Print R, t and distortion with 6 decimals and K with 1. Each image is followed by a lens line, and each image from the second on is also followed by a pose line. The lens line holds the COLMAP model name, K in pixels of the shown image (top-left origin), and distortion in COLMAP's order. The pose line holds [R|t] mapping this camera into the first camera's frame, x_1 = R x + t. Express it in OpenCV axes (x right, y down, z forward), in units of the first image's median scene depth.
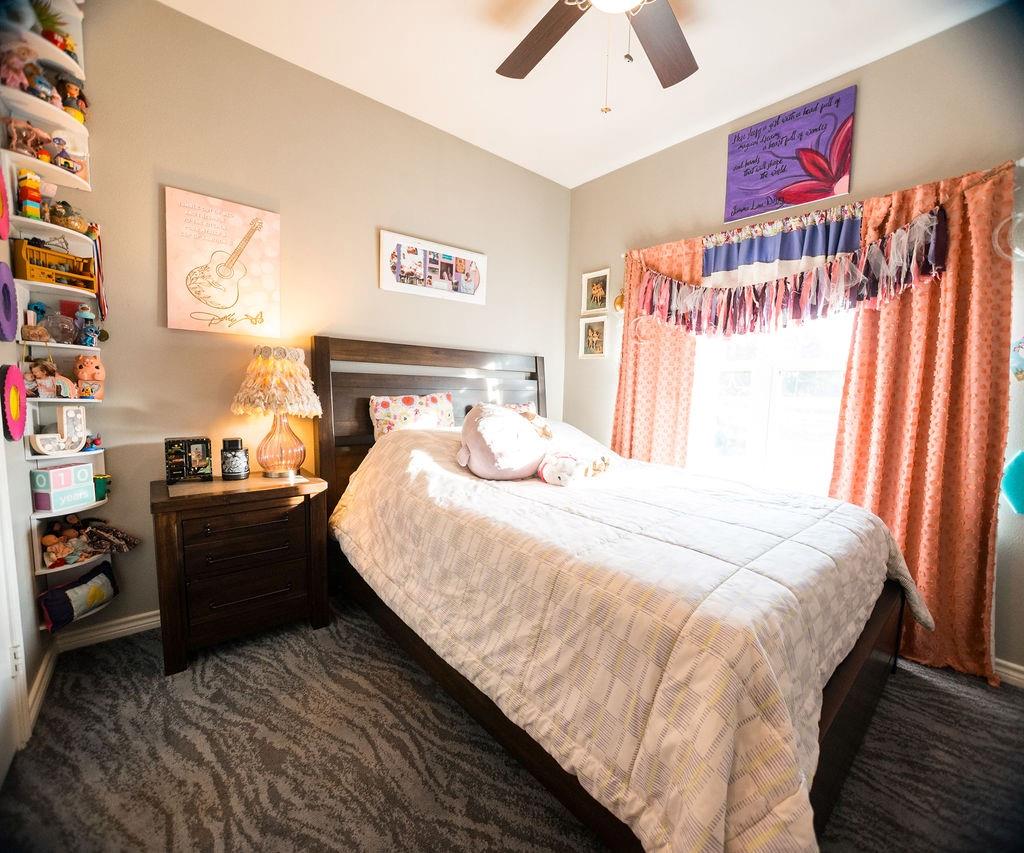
lens RADIAL K [[447.6, 0, 511.1], [0, 447.6, 425.7], [0, 0, 1]] dist [0.000533, -0.000249]
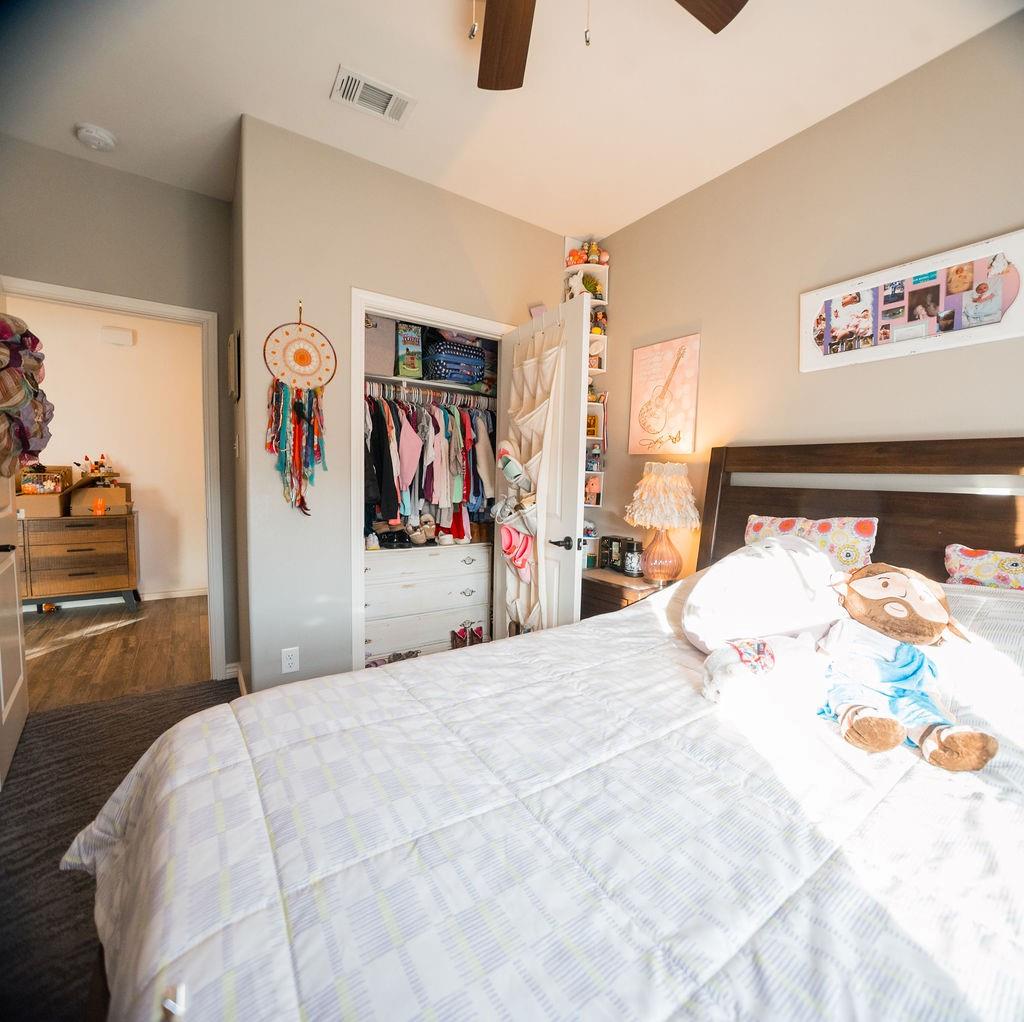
lens RADIAL K [[460.3, 0, 511.7], [0, 460.3, 509.1], [0, 0, 1]] dist [-0.003798, -0.000810]
pose [[-0.074693, 0.040601, -0.996380, 0.496211], [-0.113558, 0.992325, 0.048949, -0.064496], [0.990720, 0.116803, -0.069509, 0.593049]]
